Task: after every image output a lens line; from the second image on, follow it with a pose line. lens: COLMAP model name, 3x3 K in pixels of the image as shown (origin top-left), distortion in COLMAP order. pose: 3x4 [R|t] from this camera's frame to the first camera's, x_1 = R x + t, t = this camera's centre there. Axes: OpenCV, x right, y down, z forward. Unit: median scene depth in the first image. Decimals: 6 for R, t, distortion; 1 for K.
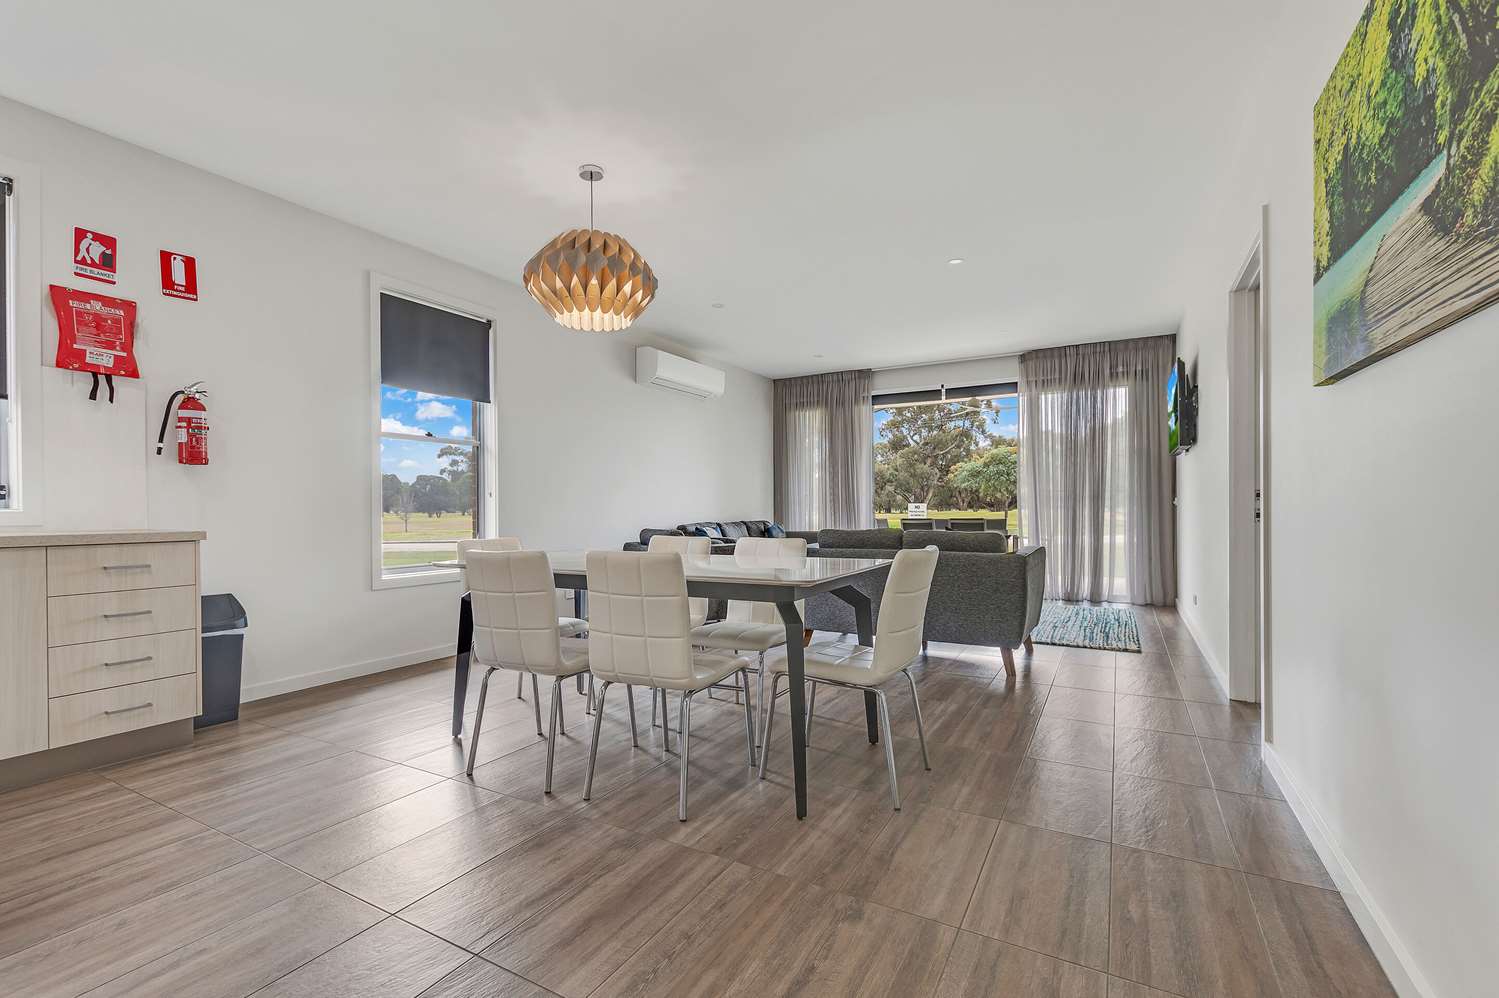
lens RADIAL K [[666.5, 0, 741.1], [0, 666.5, 503.9], [0, 0, 1]] dist [-0.001081, -0.000528]
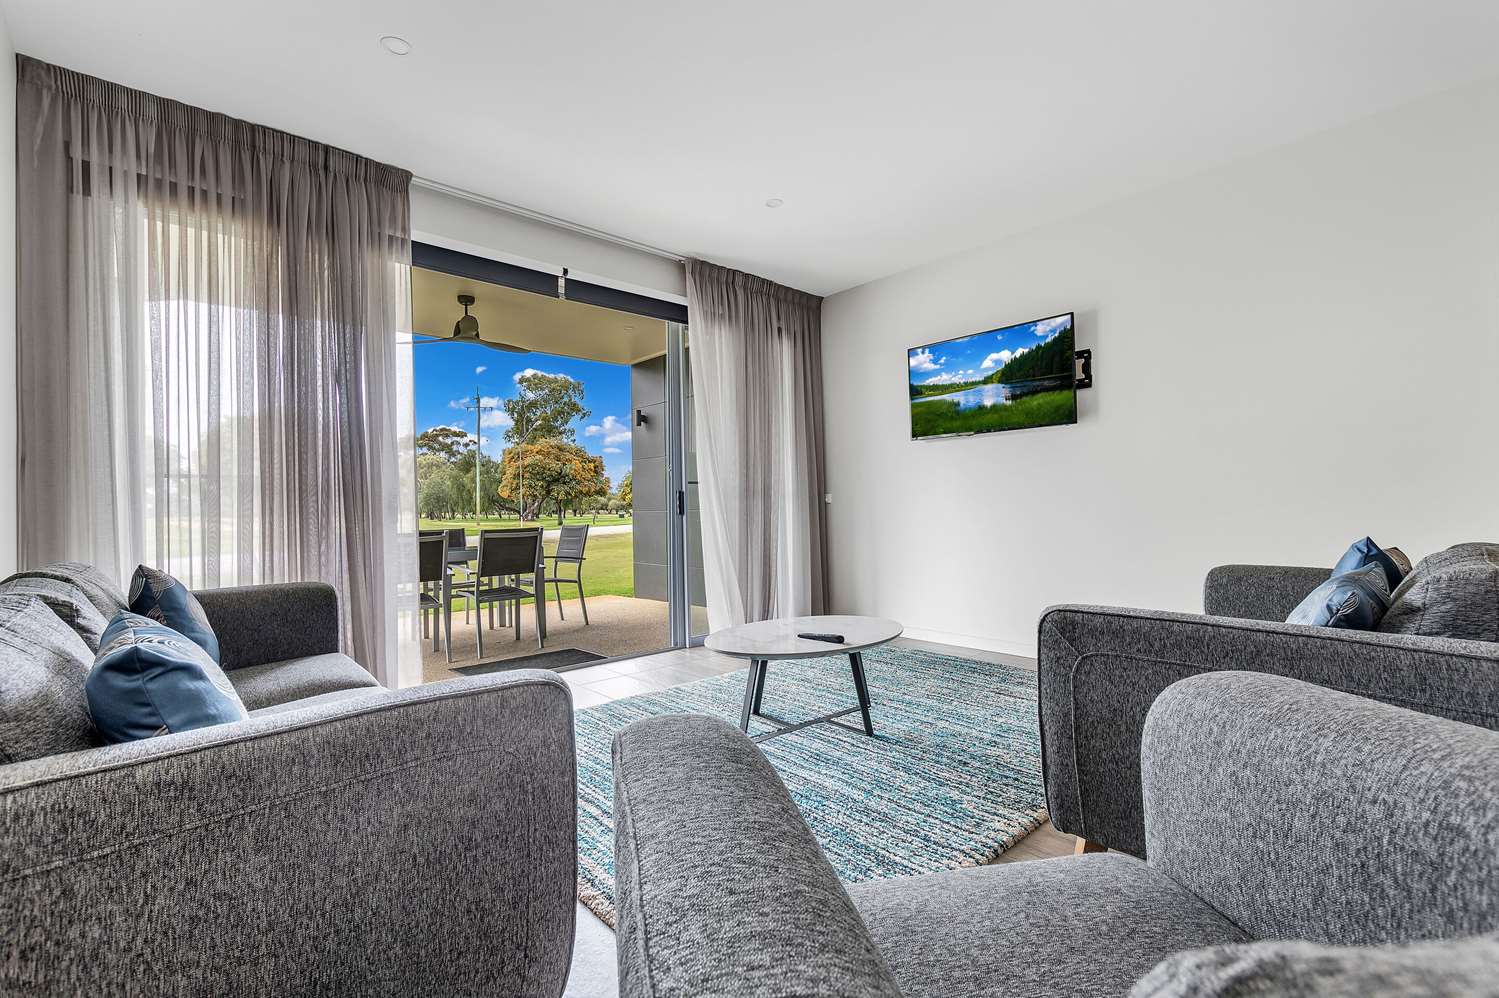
lens RADIAL K [[666.5, 0, 755.9], [0, 666.5, 499.9], [0, 0, 1]] dist [-0.001081, -0.000528]
pose [[0.287382, 0.008840, 0.957775, -0.136402], [0.009437, 0.999883, -0.012060, 0.005193], [-0.957770, 0.012504, 0.287265, 0.673124]]
